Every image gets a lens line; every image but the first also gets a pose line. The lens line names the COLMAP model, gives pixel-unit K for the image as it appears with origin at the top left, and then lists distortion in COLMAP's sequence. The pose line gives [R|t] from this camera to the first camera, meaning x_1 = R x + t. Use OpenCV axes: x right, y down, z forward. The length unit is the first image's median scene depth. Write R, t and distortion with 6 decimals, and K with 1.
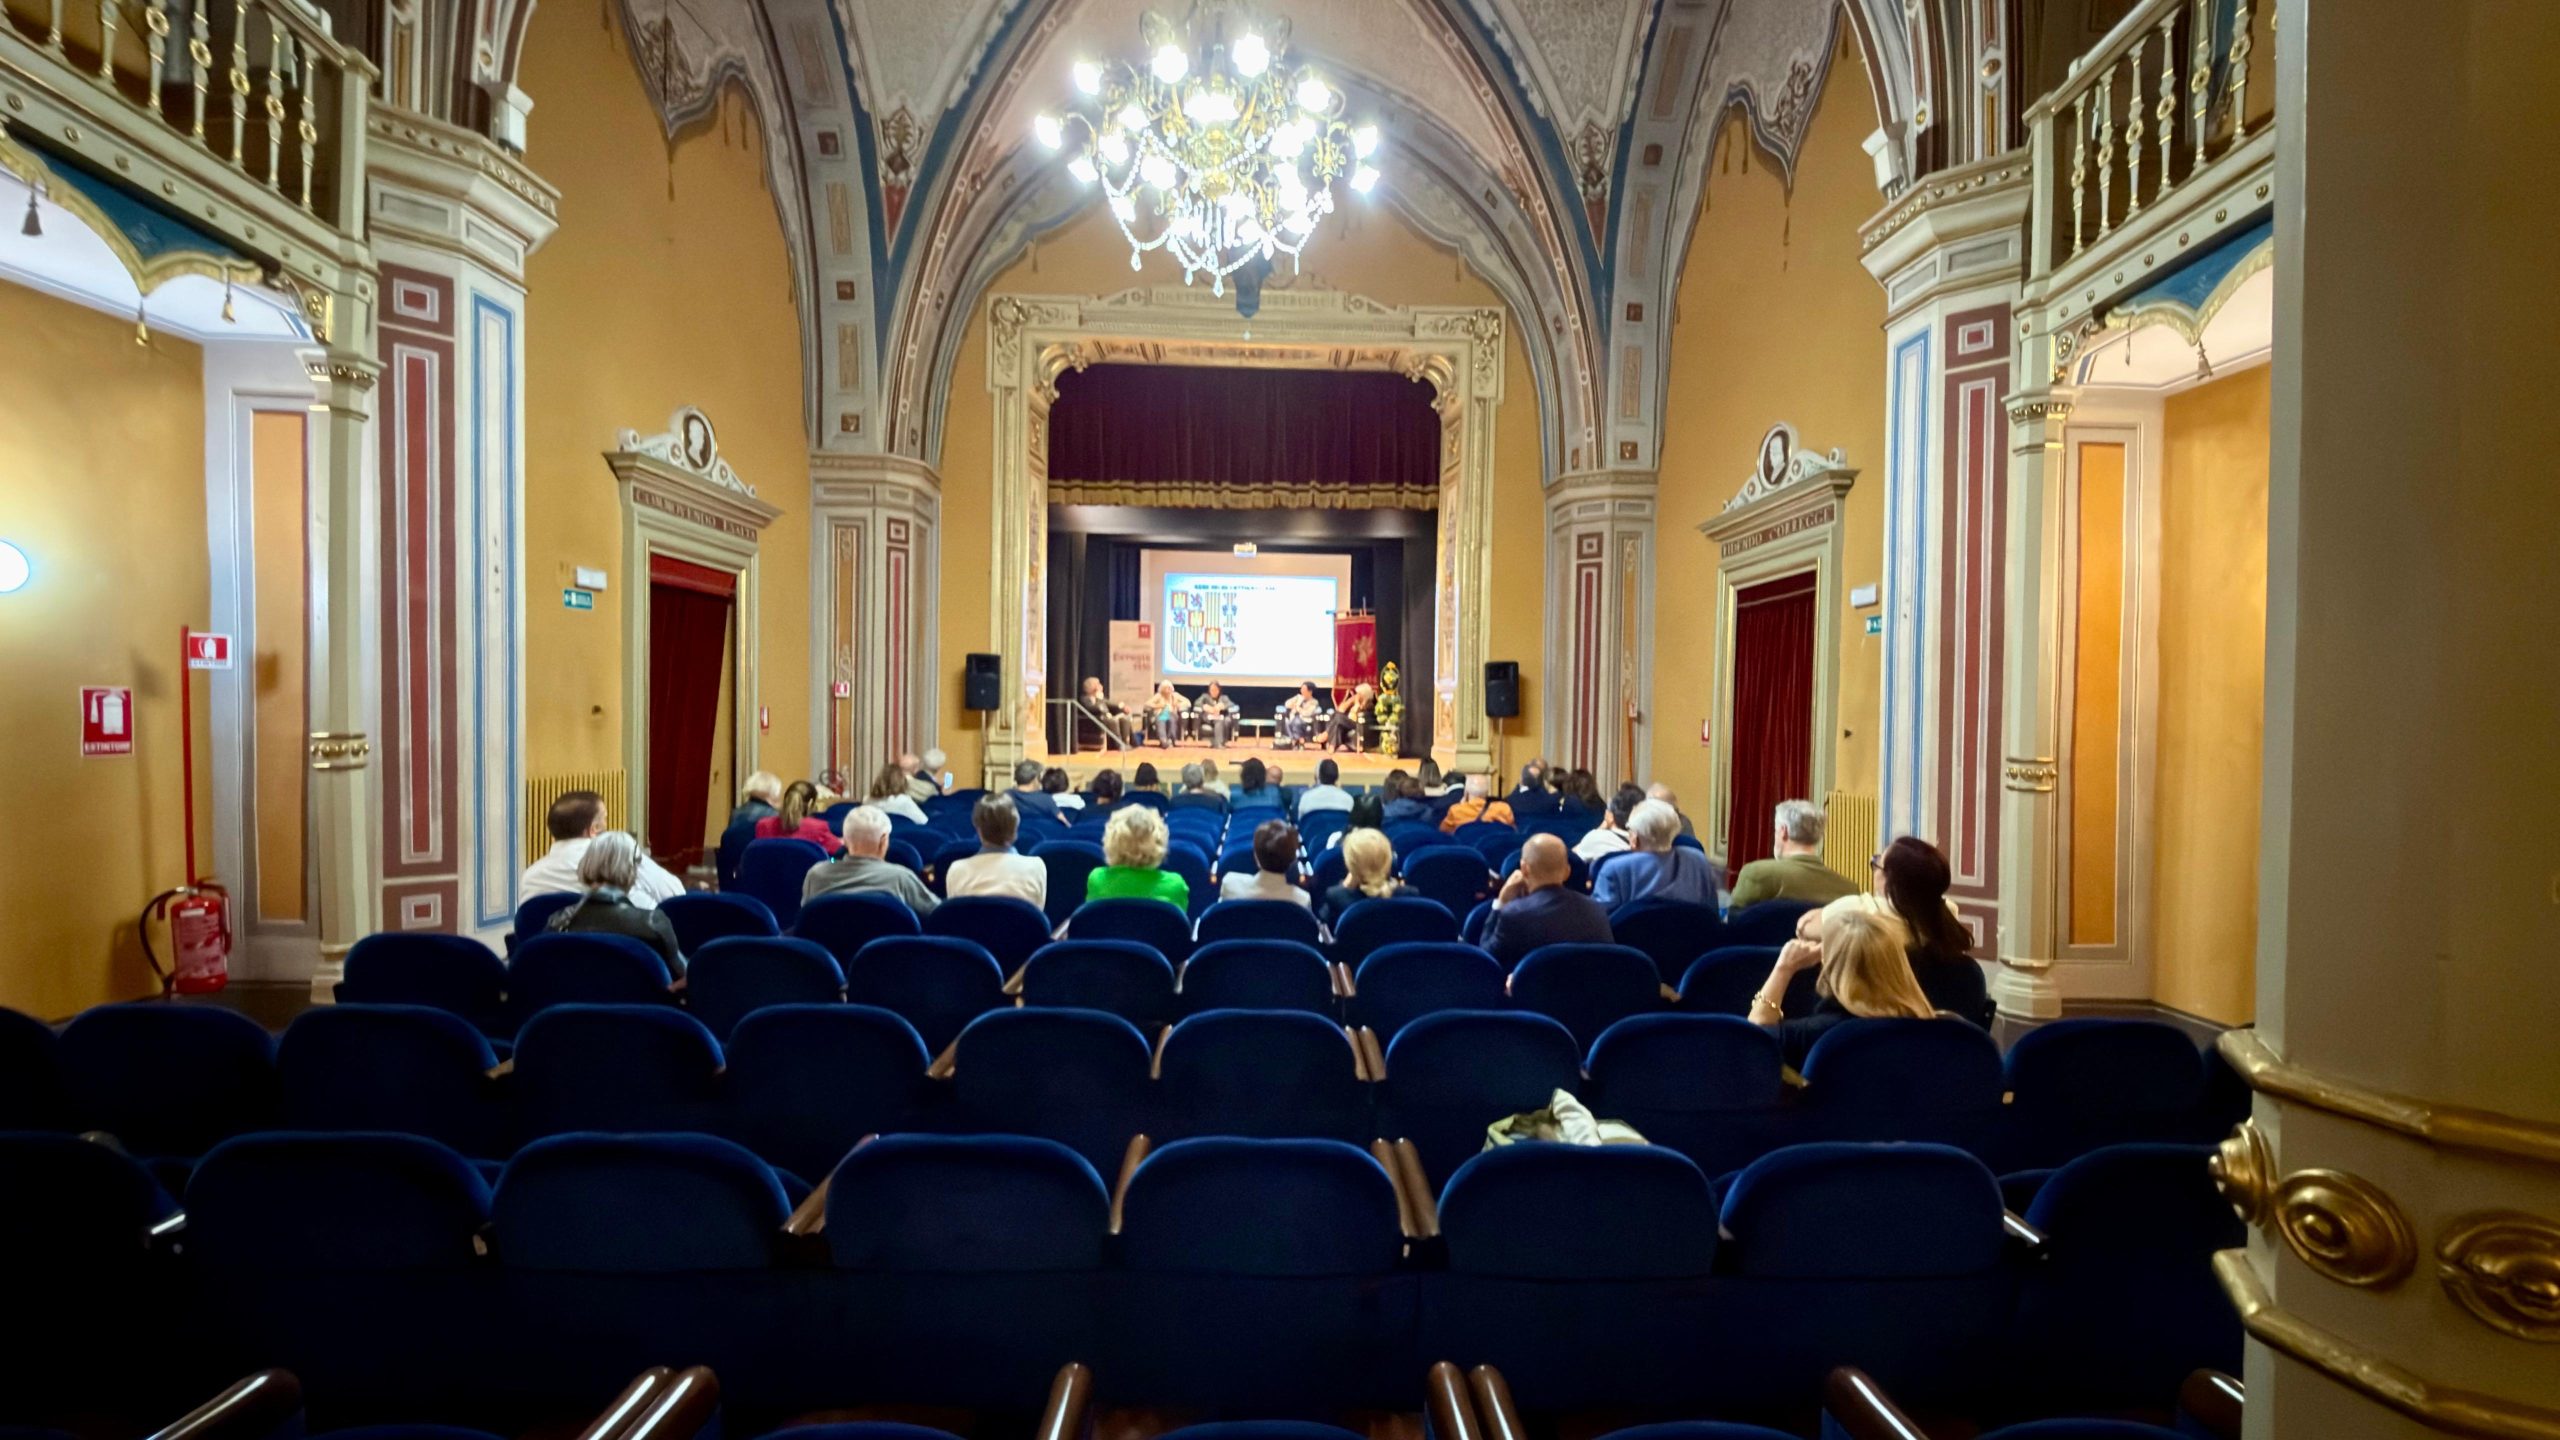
lens RADIAL K [[1004.9, 0, 1272.7], [0, 1004.9, 717.1], [0, 0, 1]] dist [0.001641, 0.000252]
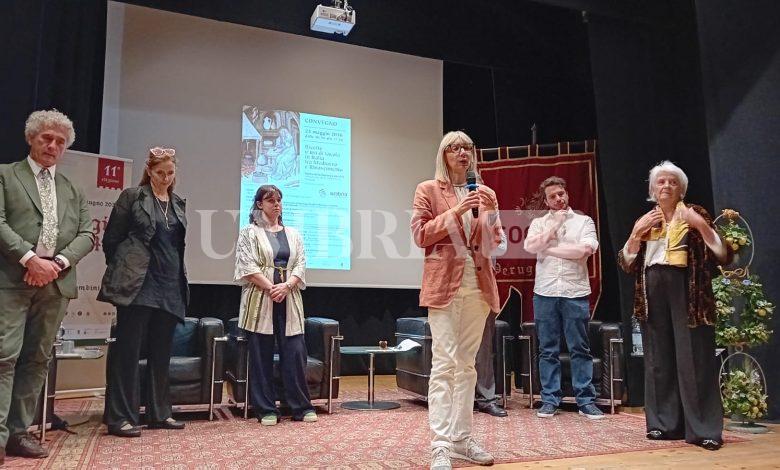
lens RADIAL K [[628.4, 0, 390.8], [0, 628.4, 242.5], [0, 0, 1]] dist [0.065692, -0.123944]
pose [[0.944460, 0.025519, 0.327635, -0.139984], [0.025587, 0.988244, -0.150732, 0.000067], [-0.327630, 0.150743, 0.932703, 0.942772]]
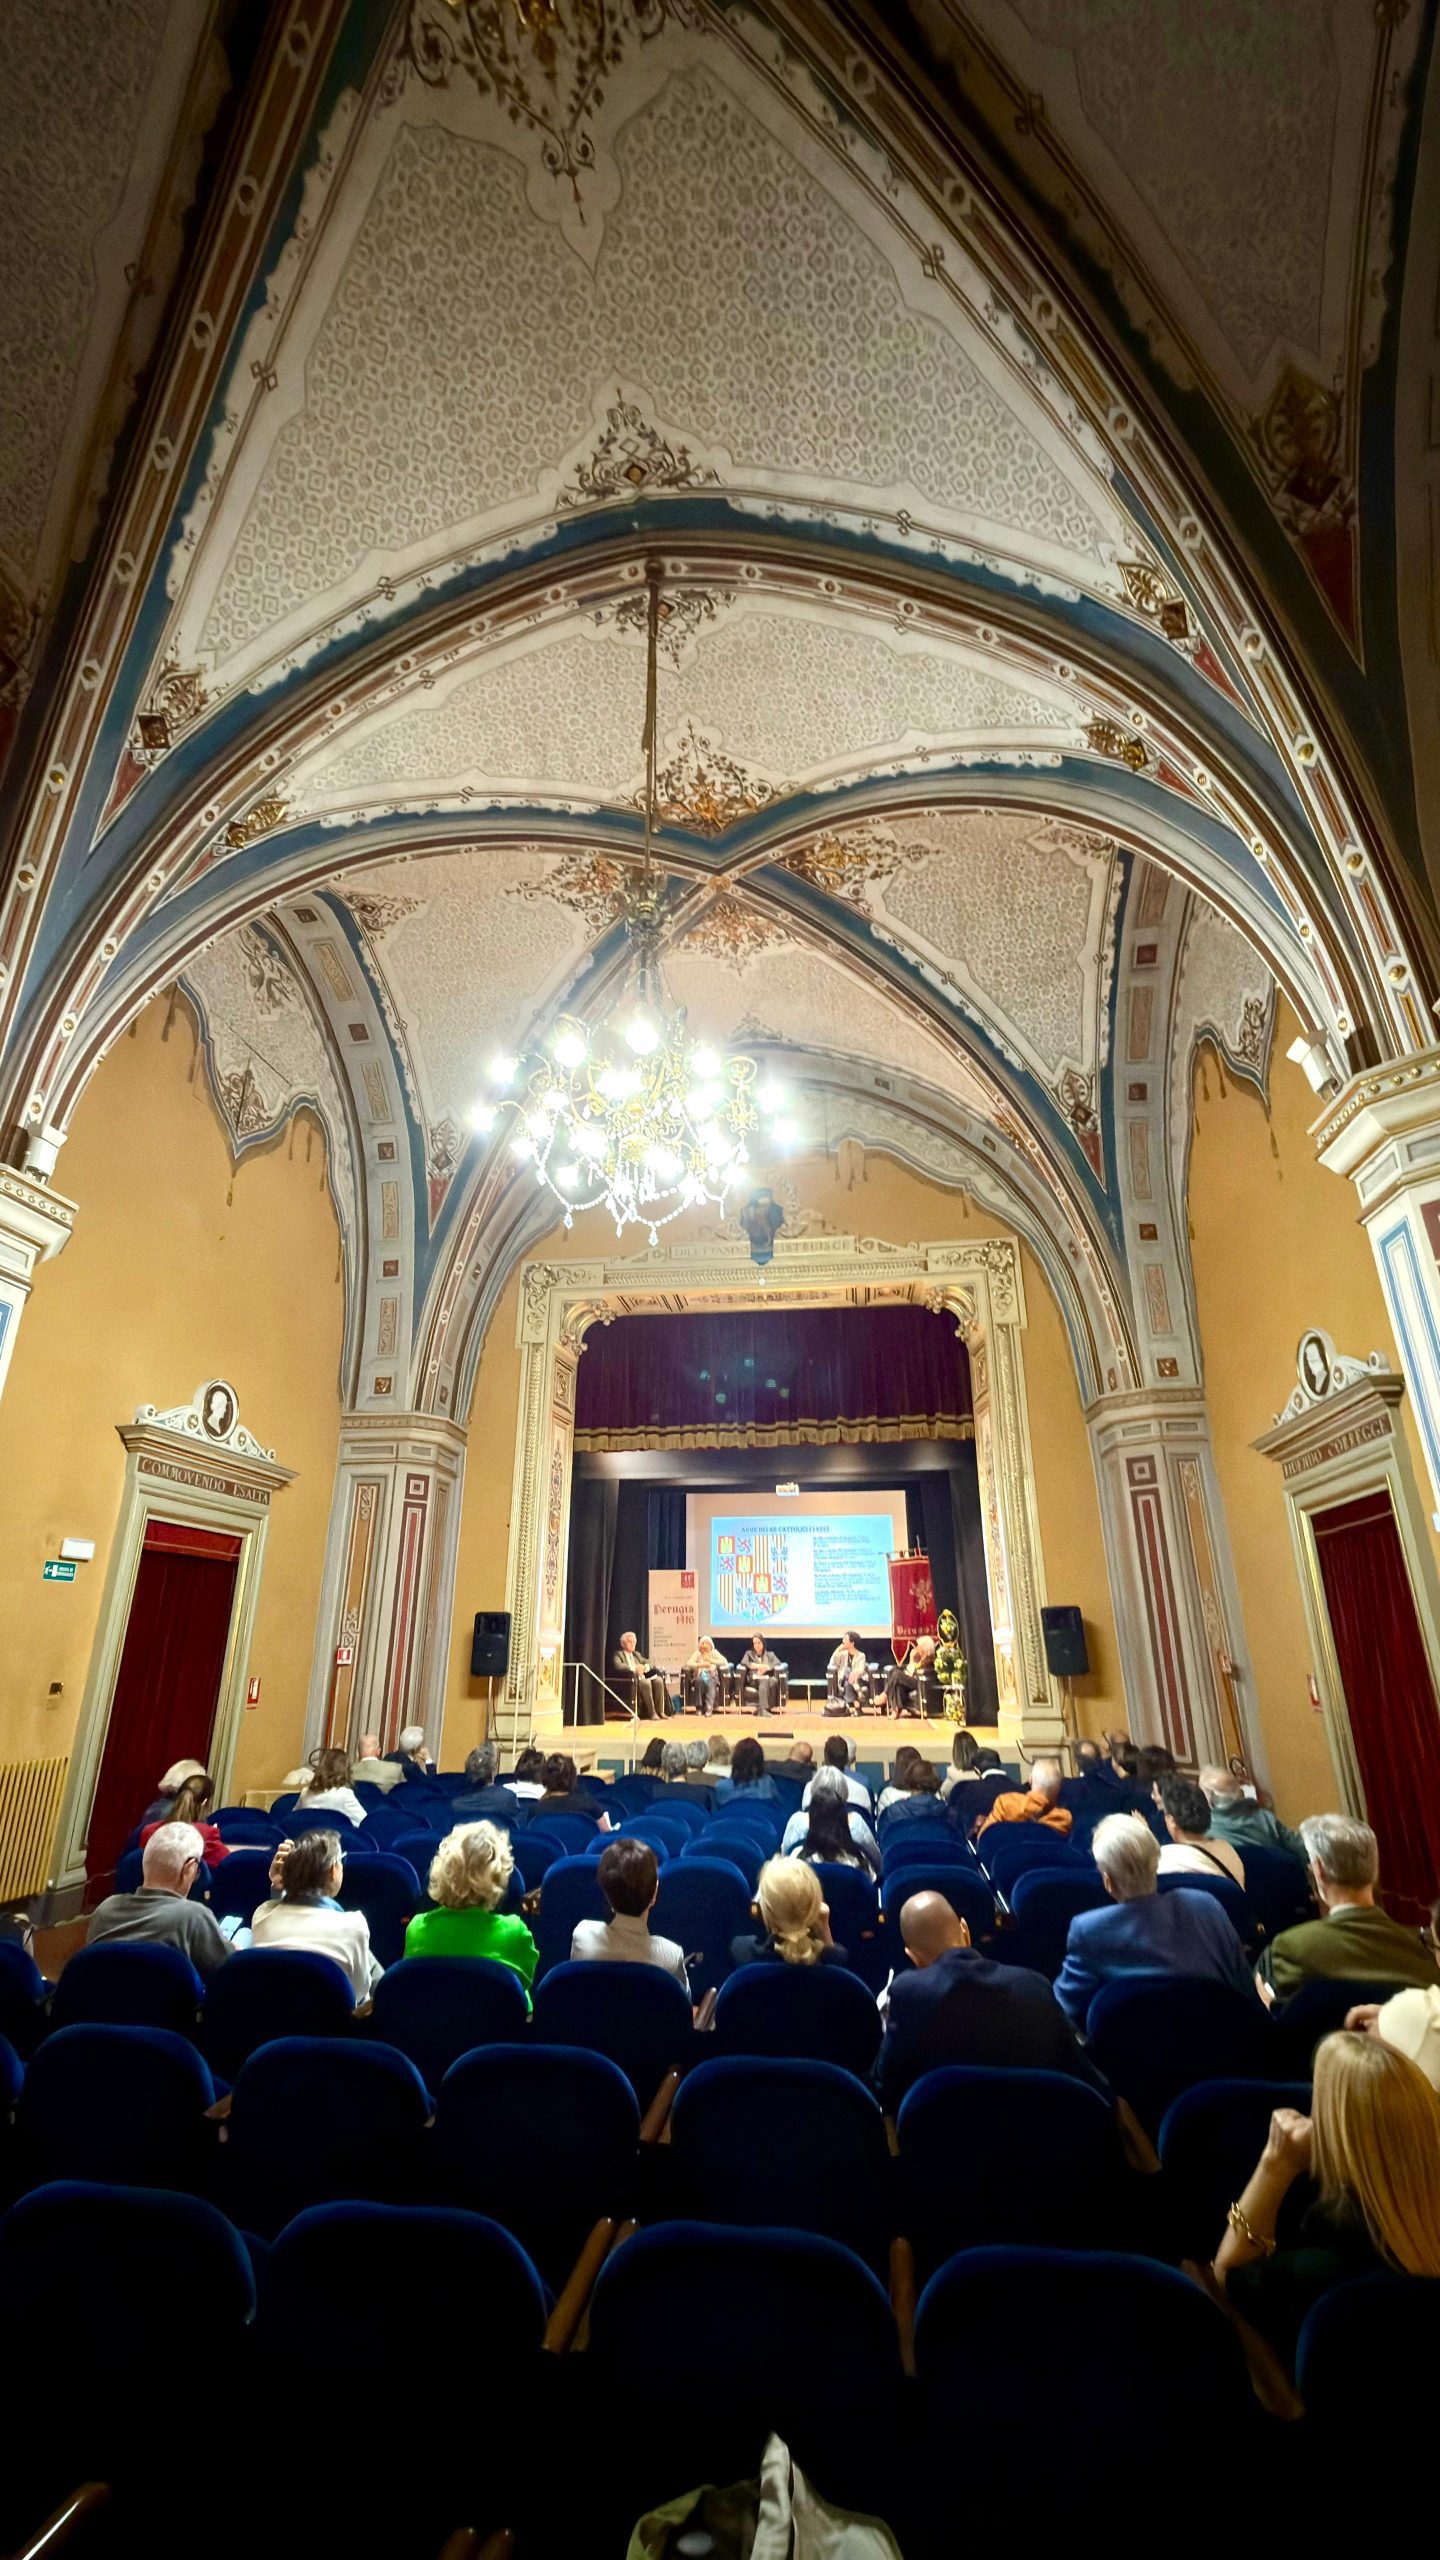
lens RADIAL K [[1004.9, 0, 720.0], [0, 1004.9, 1280.0], [0, 0, 1]] dist [0.001641, 0.000252]
pose [[0.988229, -0.070001, -0.136025, 0.072099], [0.016271, 0.932218, -0.361531, -0.008557], [0.152113, 0.355062, 0.922384, 0.041253]]
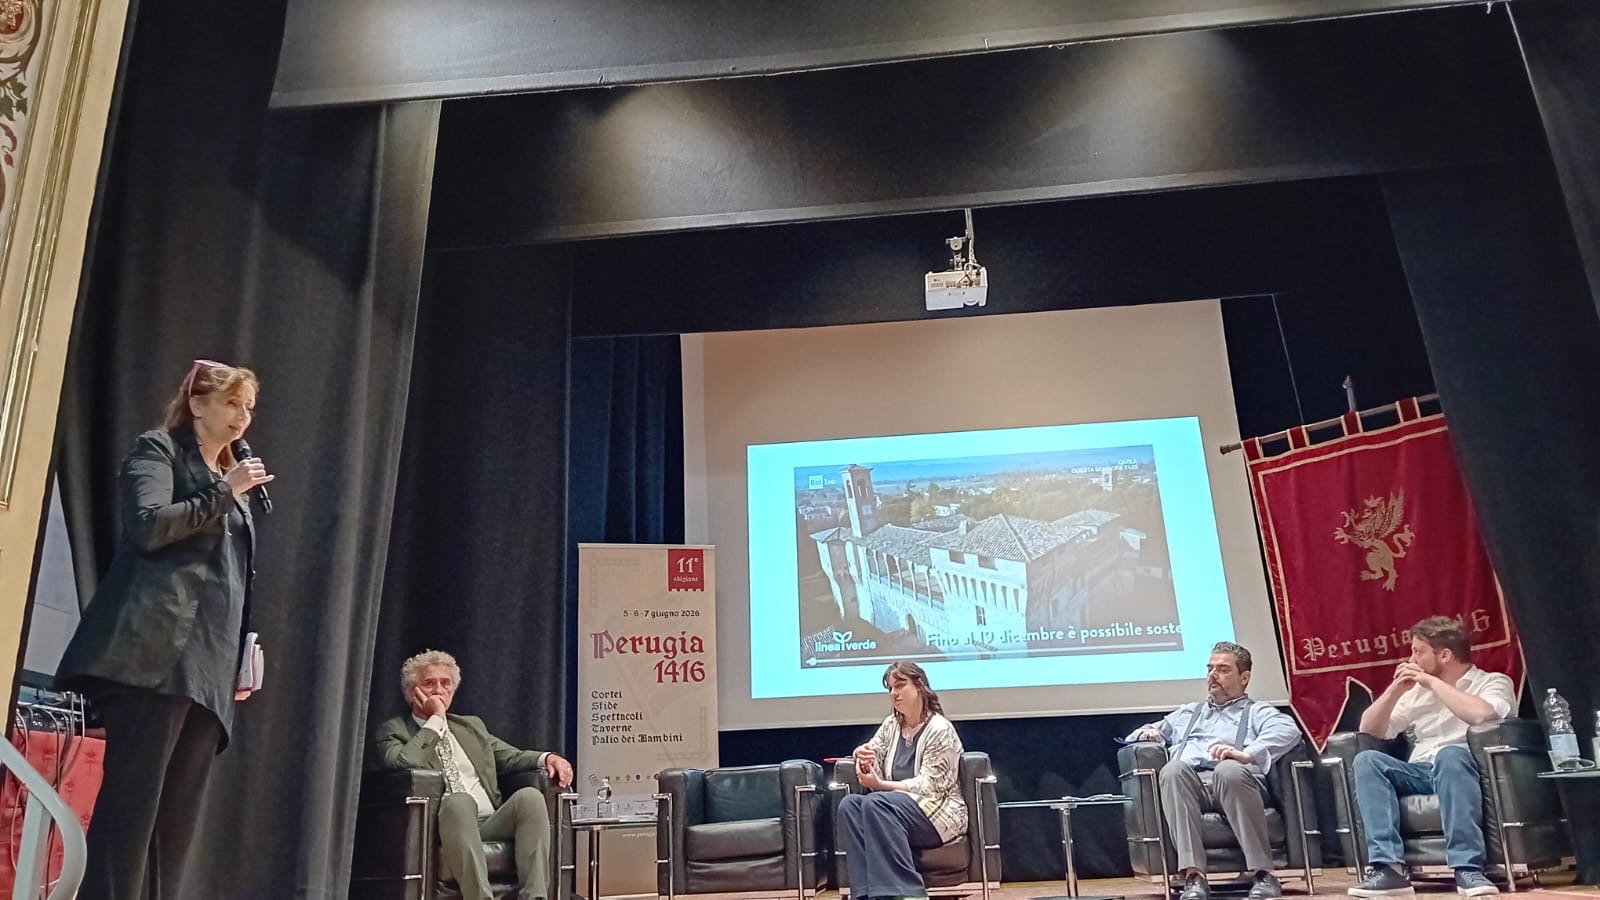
lens RADIAL K [[1208.5, 0, 826.2], [0, 1208.5, 453.1], [0, 0, 1]] dist [0.061961, -0.131960]
pose [[0.992478, -0.090707, -0.082216, -0.058203], [0.056449, 0.934999, -0.350128, 0.038616], [0.108631, 0.342854, 0.933087, 0.849804]]
